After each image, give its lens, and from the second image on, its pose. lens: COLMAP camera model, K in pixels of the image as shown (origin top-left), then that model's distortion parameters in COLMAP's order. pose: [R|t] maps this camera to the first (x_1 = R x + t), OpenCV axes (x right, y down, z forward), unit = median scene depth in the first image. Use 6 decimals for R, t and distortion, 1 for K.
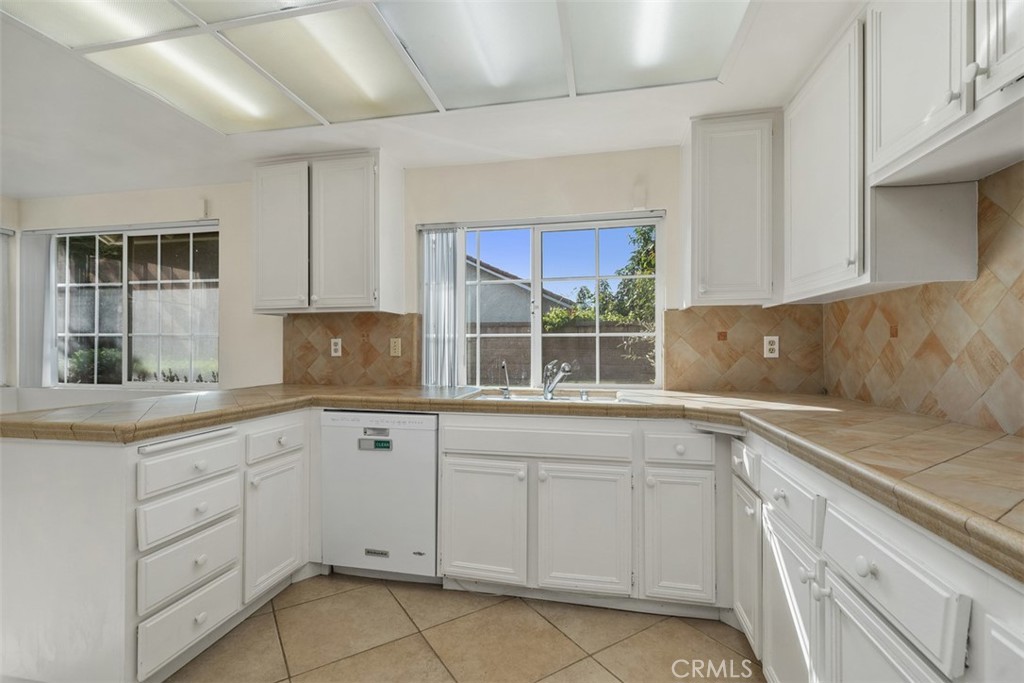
lens RADIAL K [[471.2, 0, 506.5], [0, 471.2, 342.2], [0, 0, 1]] dist [0.004735, 0.000234]
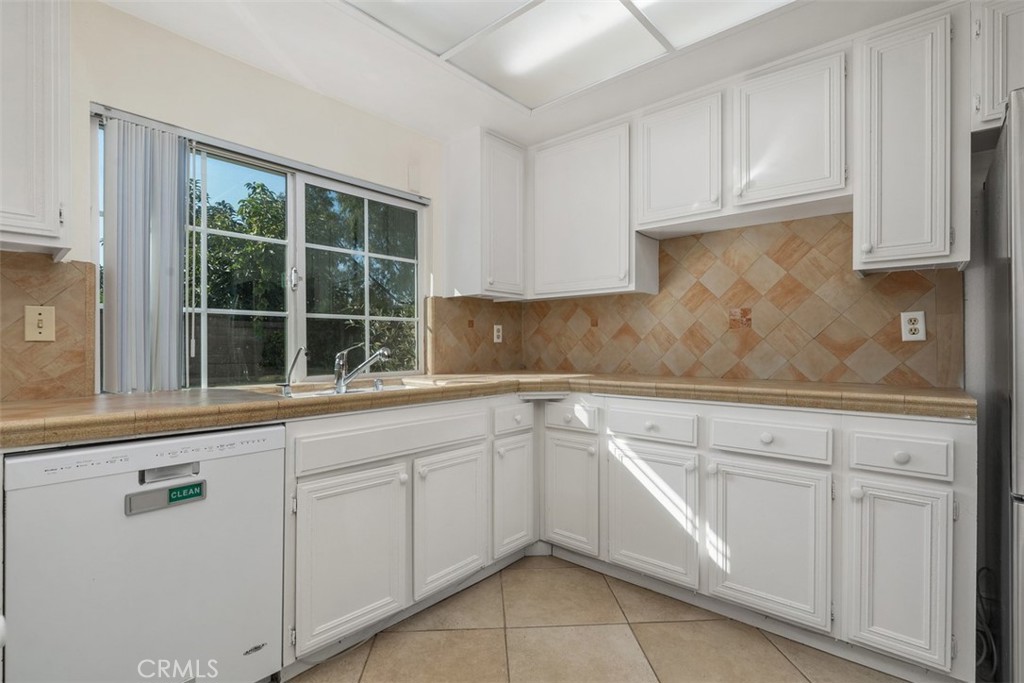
lens RADIAL K [[482.3, 0, 513.3], [0, 482.3, 343.9], [0, 0, 1]] dist [-0.002594, -0.000031]
pose [[0.478346, 0.001956, 0.878169, -0.605791], [-0.004784, 0.999988, 0.000378, 0.040633], [-0.878158, -0.004382, 0.478350, 0.405659]]
